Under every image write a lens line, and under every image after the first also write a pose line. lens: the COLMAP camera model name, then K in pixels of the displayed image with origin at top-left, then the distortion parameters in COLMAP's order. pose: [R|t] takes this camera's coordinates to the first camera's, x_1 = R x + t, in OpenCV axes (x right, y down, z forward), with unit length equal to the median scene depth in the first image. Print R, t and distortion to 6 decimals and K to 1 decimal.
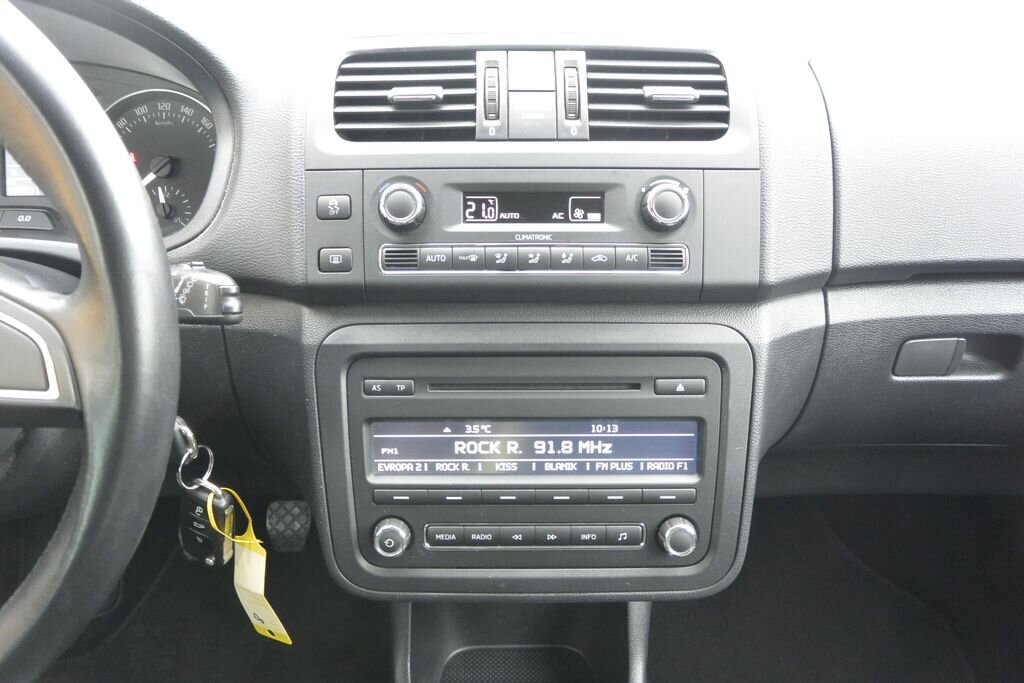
lens RADIAL K [[781.8, 0, 507.8], [0, 781.8, 343.9], [0, 0, 1]] dist [-0.004839, 0.016422]
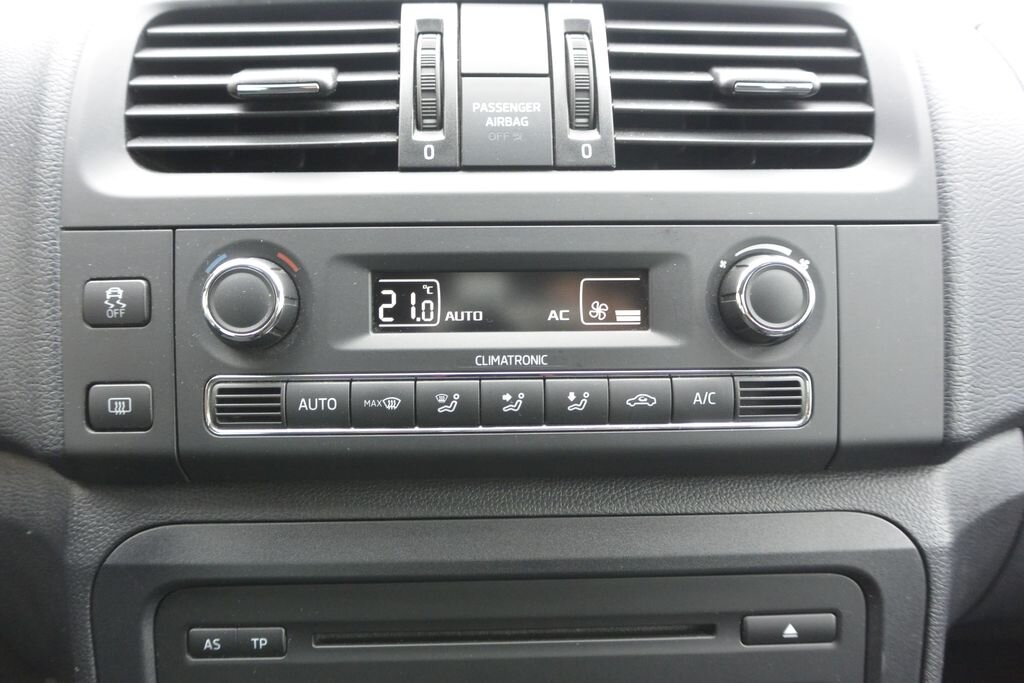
lens RADIAL K [[781.8, 0, 507.8], [0, 781.8, 343.9], [0, 0, 1]] dist [-0.004839, 0.016422]
pose [[0.999591, -0.009731, 0.026891, 0.016391], [0.010180, 0.999811, -0.016580, -0.132721], [-0.026725, 0.016847, 0.999501, 0.472568]]
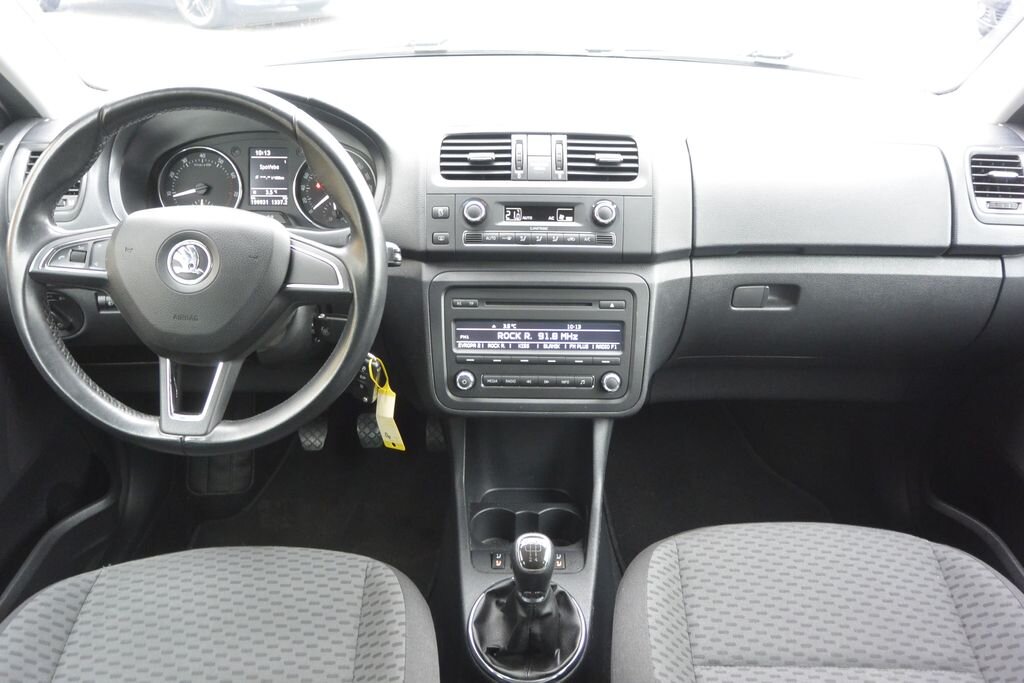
lens RADIAL K [[781.8, 0, 507.8], [0, 781.8, 343.9], [0, 0, 1]] dist [-0.004839, 0.016422]
pose [[0.999807, 0.014058, -0.013746, -0.015440], [-0.014264, 0.999787, -0.014940, 0.187185], [0.013533, 0.015133, 0.999794, -0.986309]]
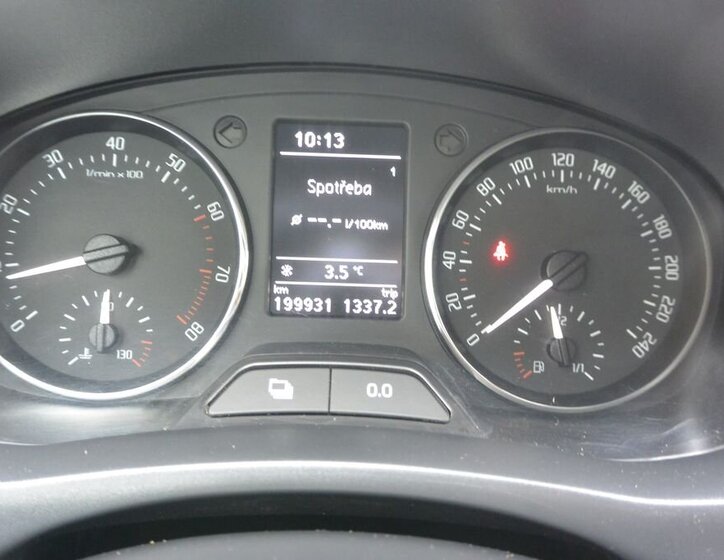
lens RADIAL K [[645.9, 0, 350.6], [0, 645.9, 280.6], [0, 0, 1]] dist [0.004765, -0.007527]
pose [[0.999228, 0.039274, -0.000930, -0.720721], [-0.039204, 0.995355, -0.087929, -0.214858], [-0.002527, 0.087898, 0.996126, 0.687822]]
